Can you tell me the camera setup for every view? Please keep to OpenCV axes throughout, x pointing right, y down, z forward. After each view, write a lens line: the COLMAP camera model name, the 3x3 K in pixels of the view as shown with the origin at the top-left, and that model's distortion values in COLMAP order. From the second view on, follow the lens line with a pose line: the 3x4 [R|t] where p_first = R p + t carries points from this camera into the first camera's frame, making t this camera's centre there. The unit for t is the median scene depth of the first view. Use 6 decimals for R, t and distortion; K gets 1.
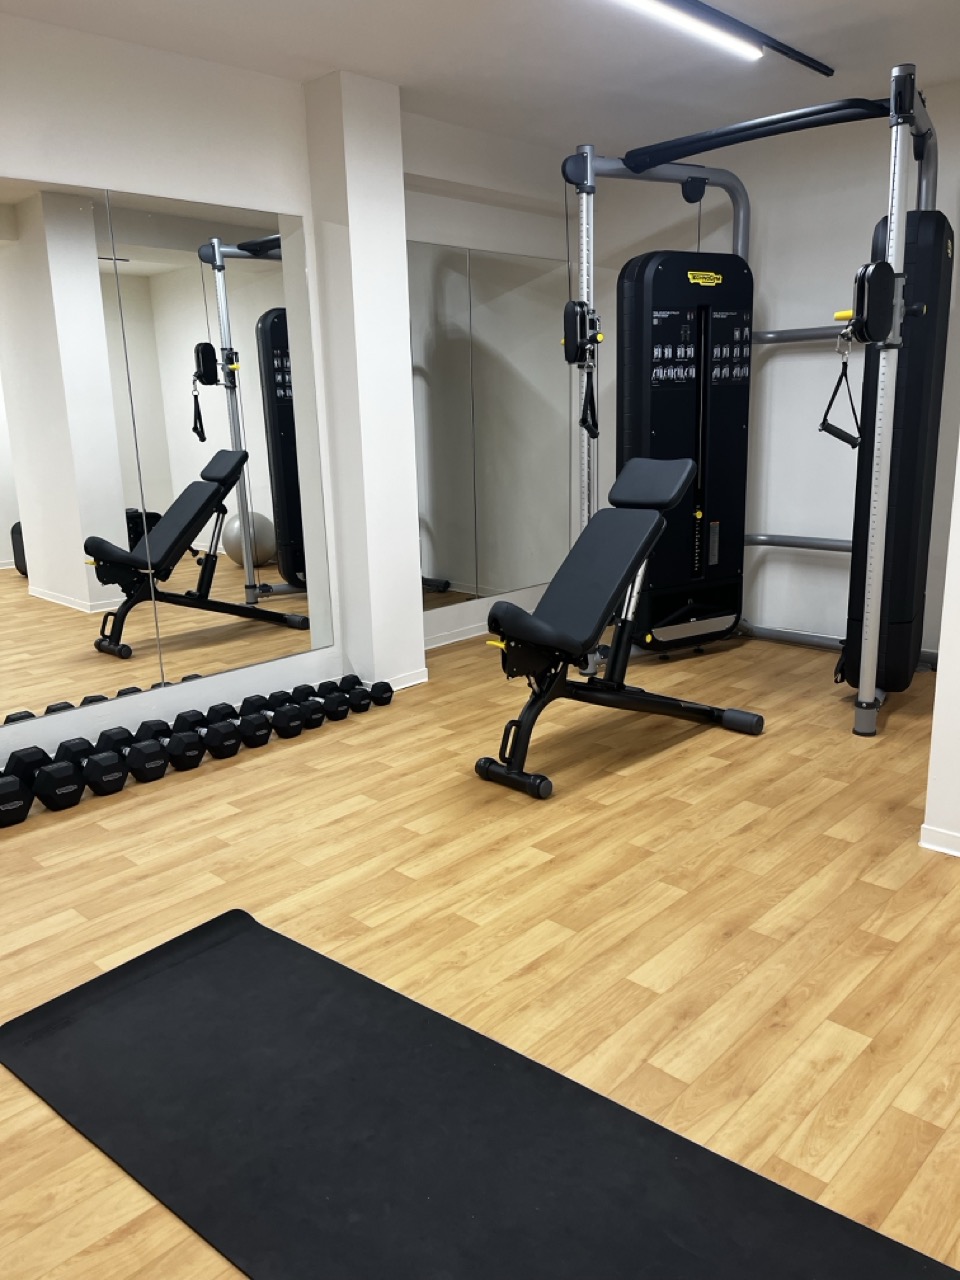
lens RADIAL K [[949.8, 0, 474.2], [0, 949.8, 636.1], [0, 0, 1]] dist [0.054236, -0.079585]
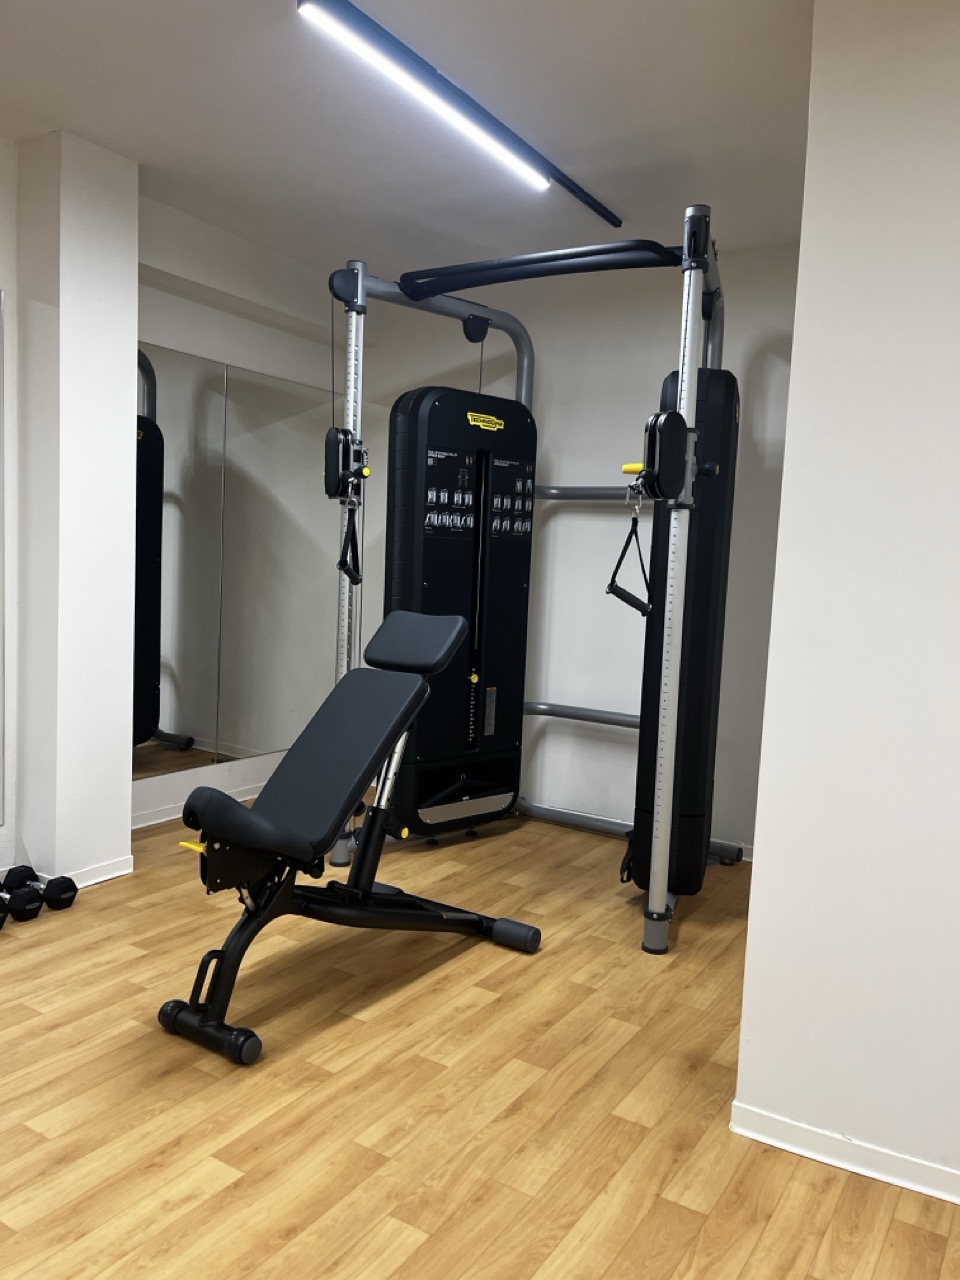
lens RADIAL K [[949.8, 0, 474.2], [0, 949.8, 636.1], [0, 0, 1]] dist [0.054236, -0.079585]
pose [[0.975412, 0.059345, 0.212247, 0.063144], [-0.025773, 0.987171, -0.157572, -0.037538], [-0.218875, 0.148228, 0.964428, 0.199379]]
